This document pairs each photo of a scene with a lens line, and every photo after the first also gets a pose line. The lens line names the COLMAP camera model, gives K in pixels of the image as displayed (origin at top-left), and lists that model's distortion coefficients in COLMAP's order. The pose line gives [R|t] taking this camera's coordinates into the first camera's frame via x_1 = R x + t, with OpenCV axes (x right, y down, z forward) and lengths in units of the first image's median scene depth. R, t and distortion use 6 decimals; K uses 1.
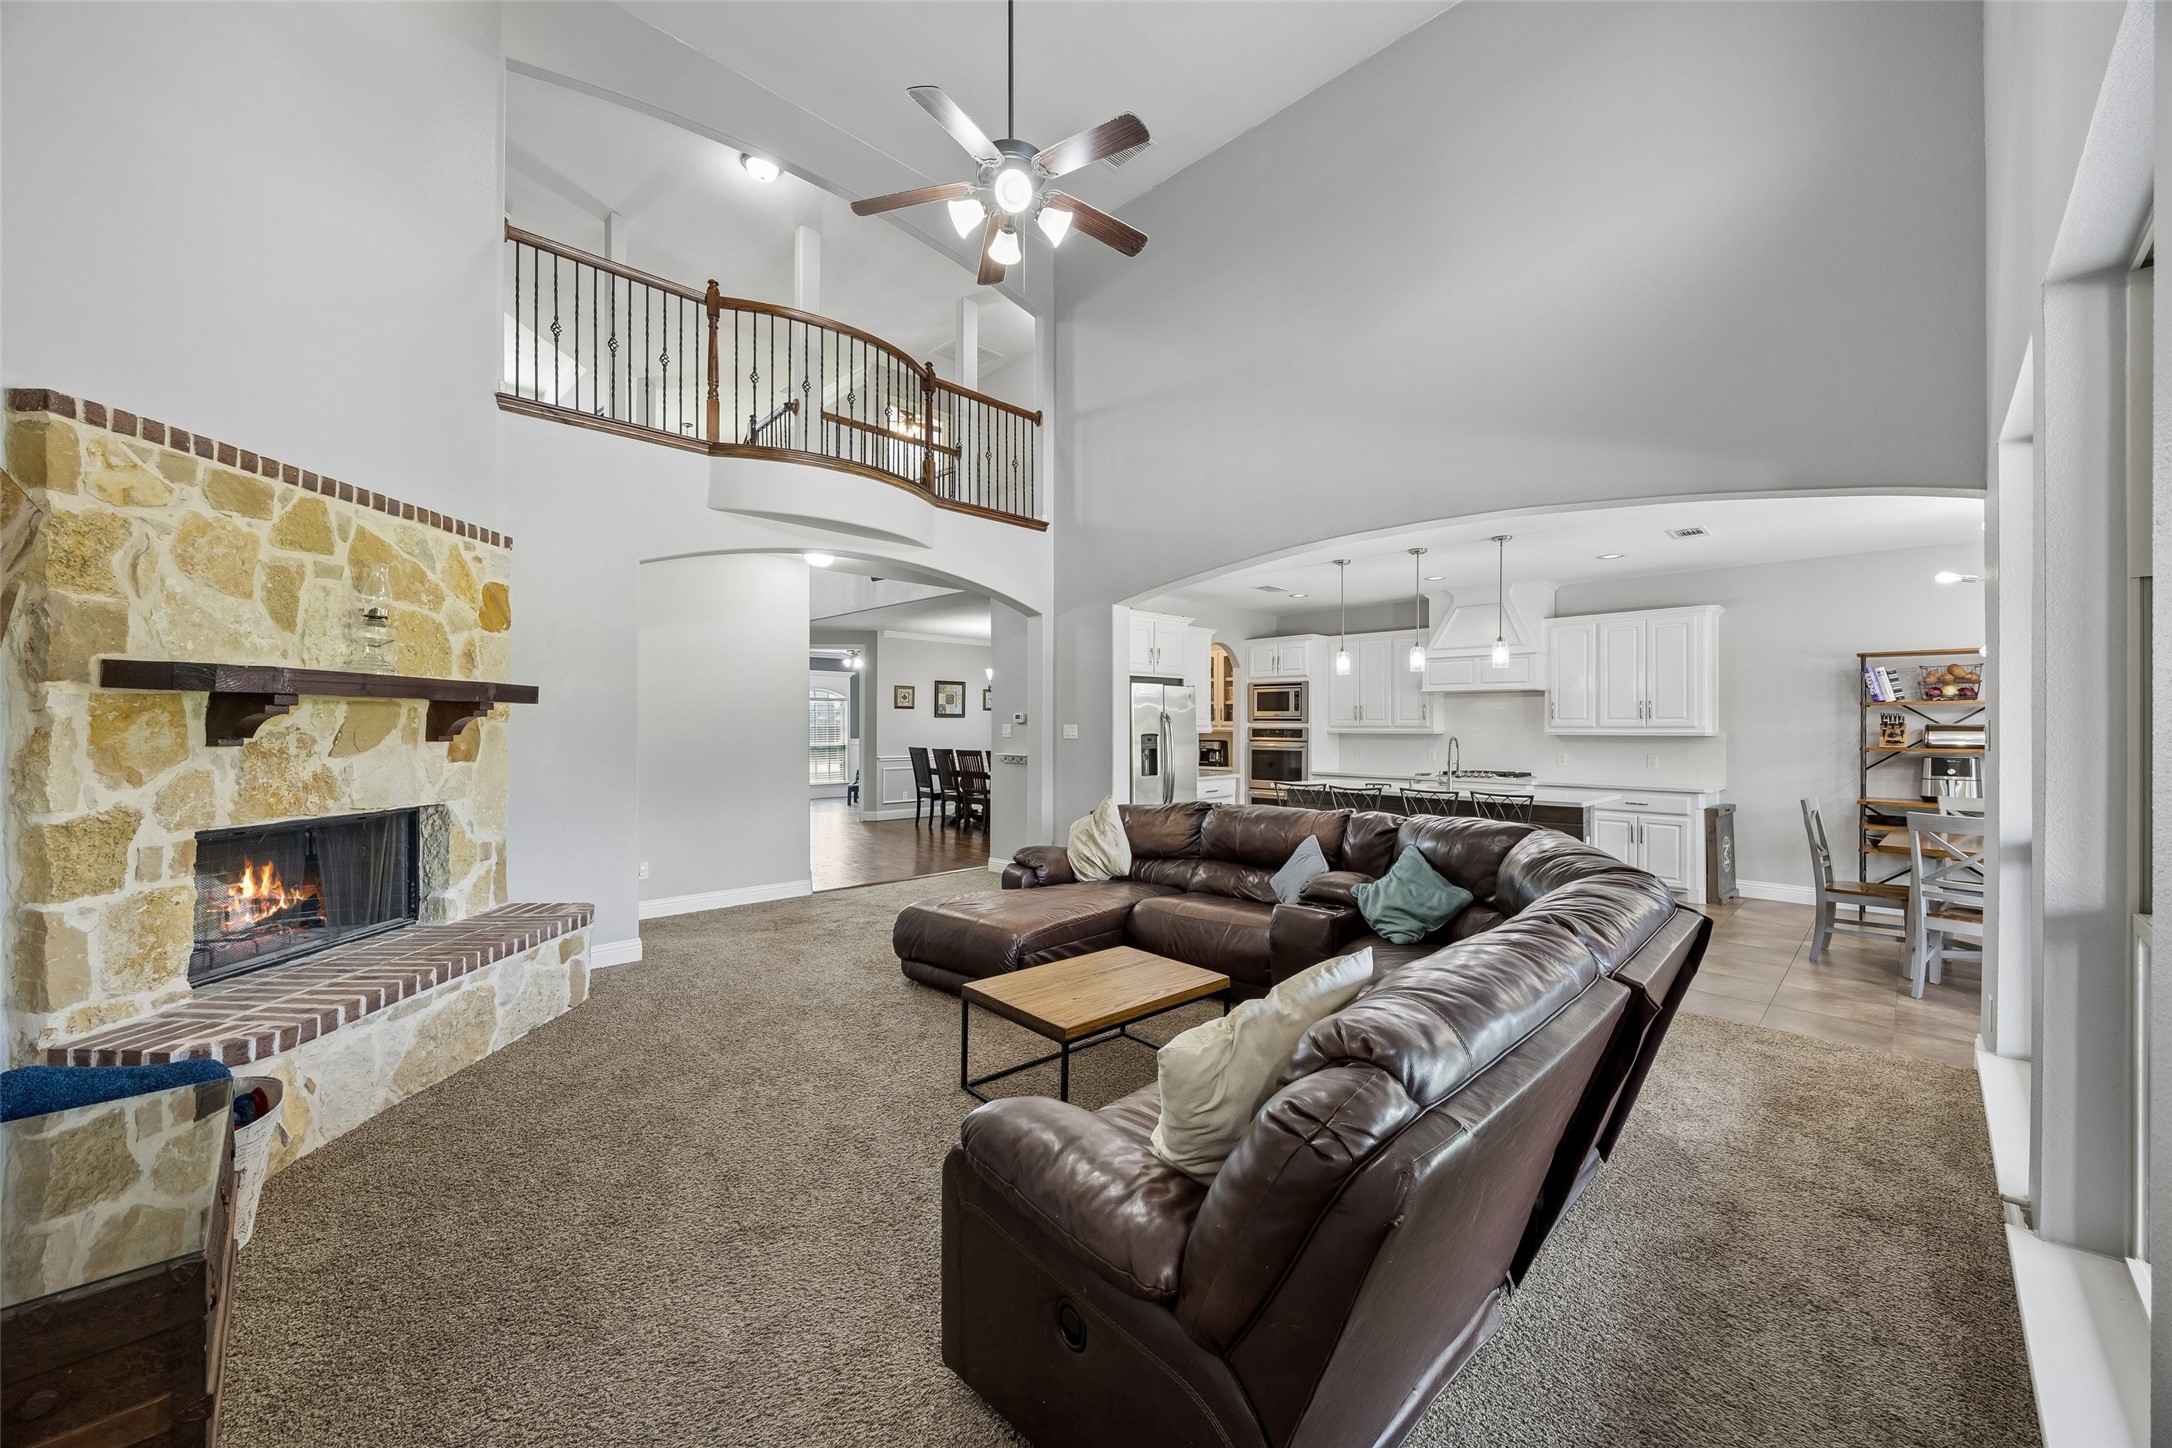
lens RADIAL K [[826.2, 0, 1077.6], [0, 826.2, 718.8], [0, 0, 1]] dist [-0.002025, -0.000742]
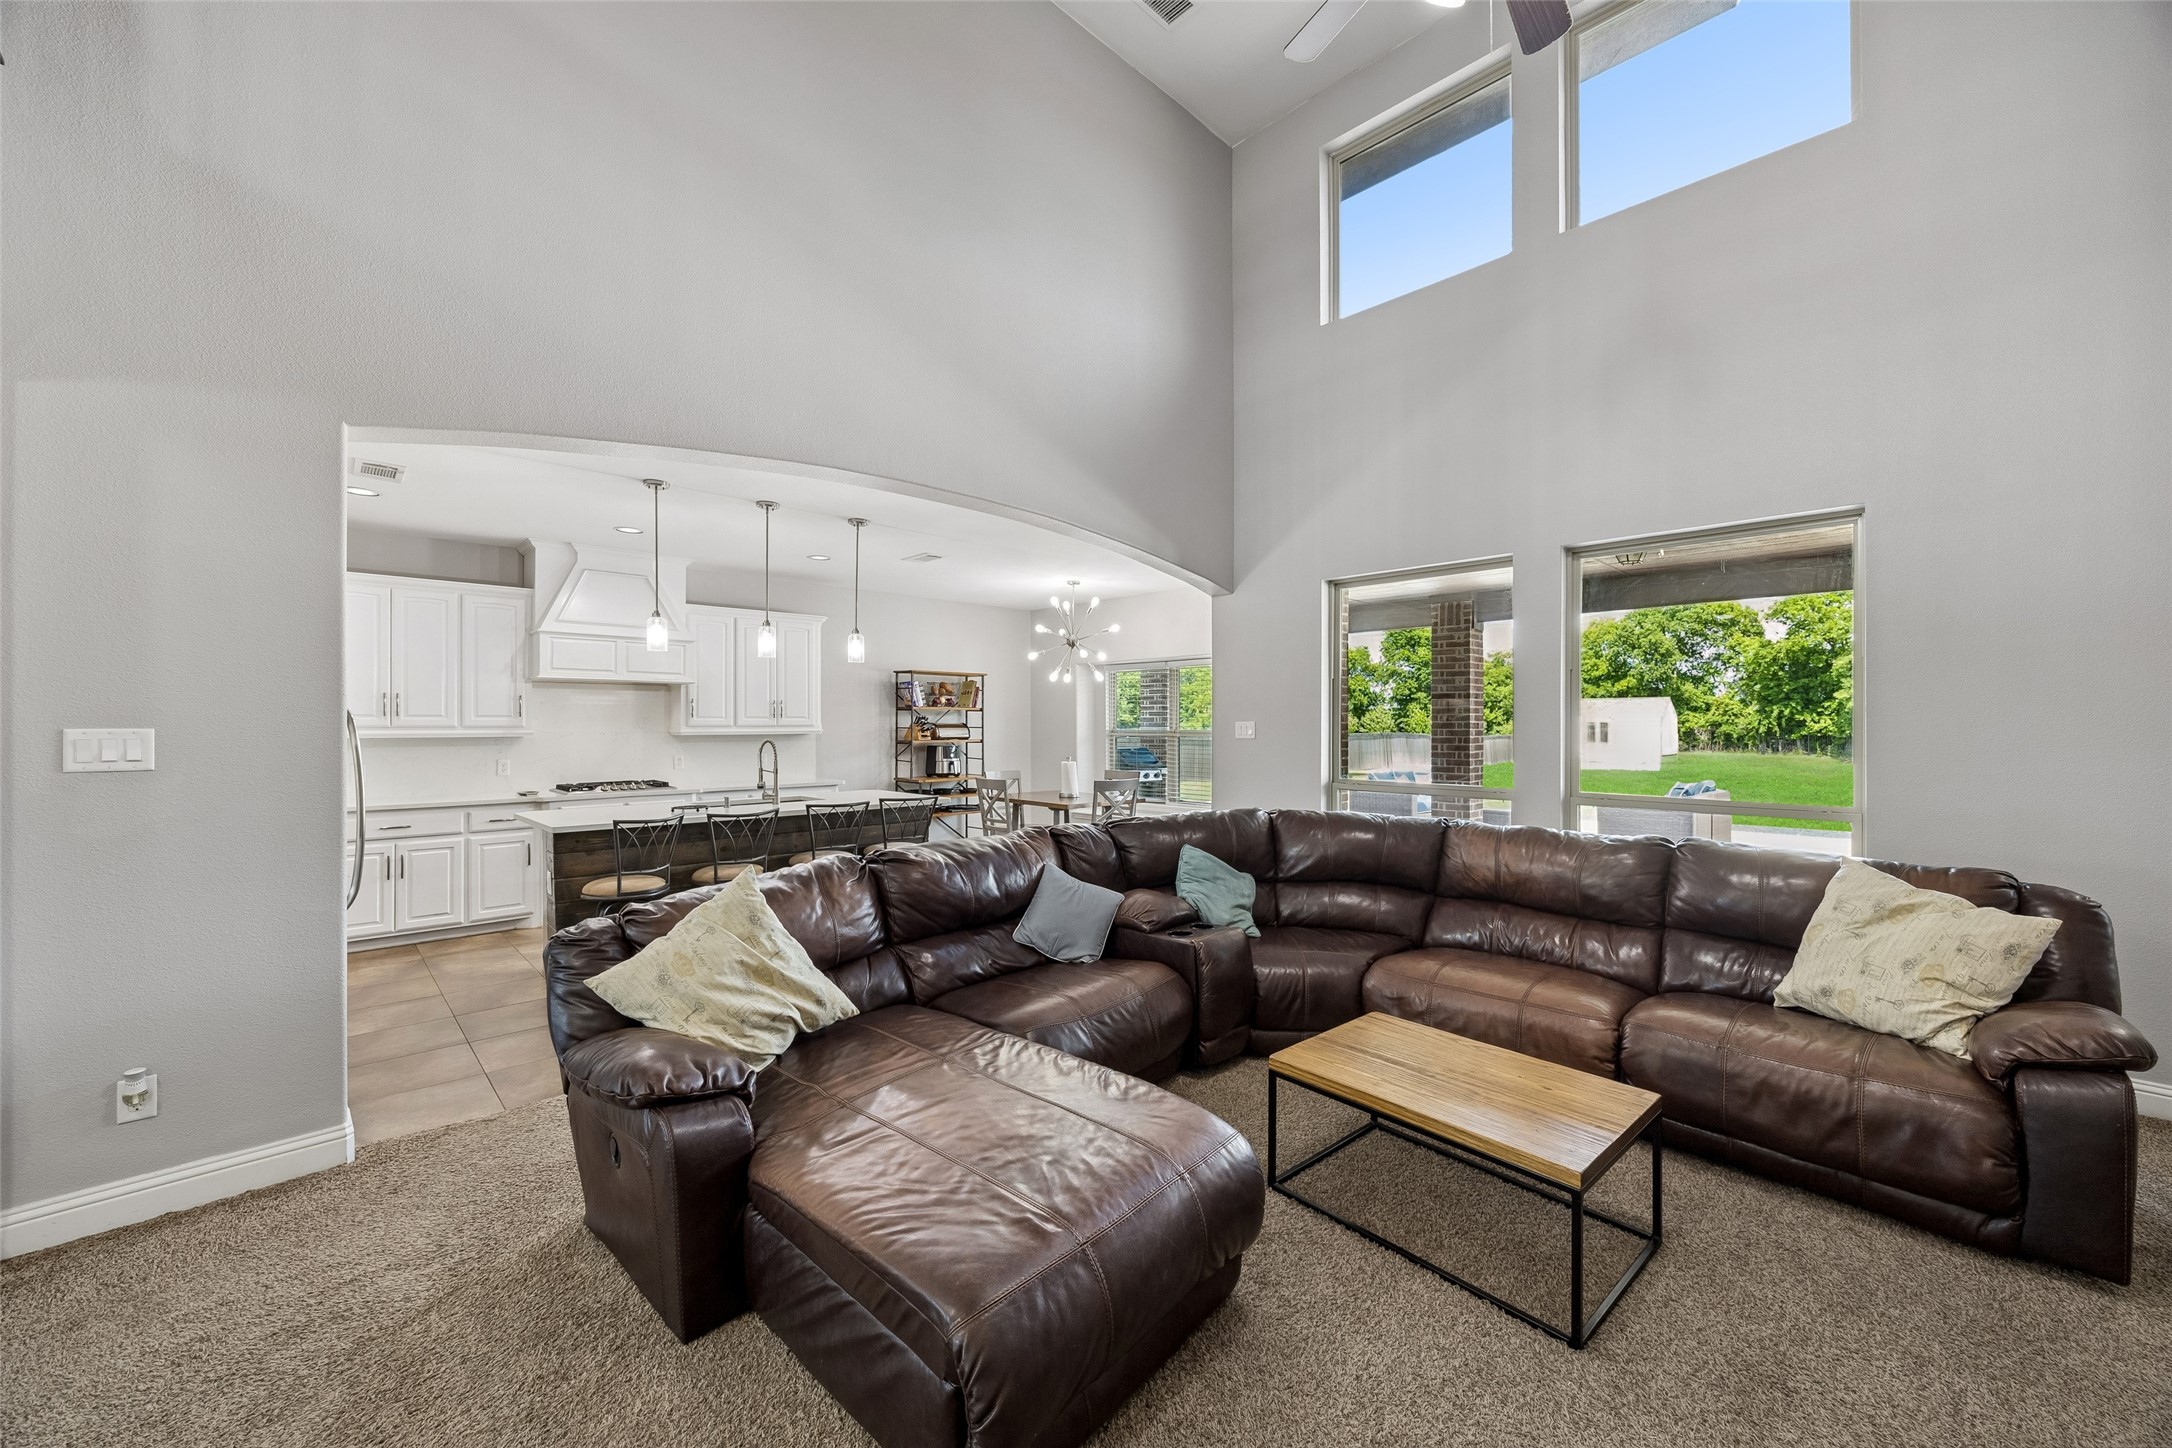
lens RADIAL K [[826.2, 0, 1077.6], [0, 826.2, 718.8], [0, 0, 1]] dist [-0.002025, -0.000742]
pose [[0.019486, 0.002779, 0.999806, -0.335326], [-0.007237, 0.999970, -0.002639, 0.001209], [-0.999784, -0.007184, 0.019505, 0.617546]]
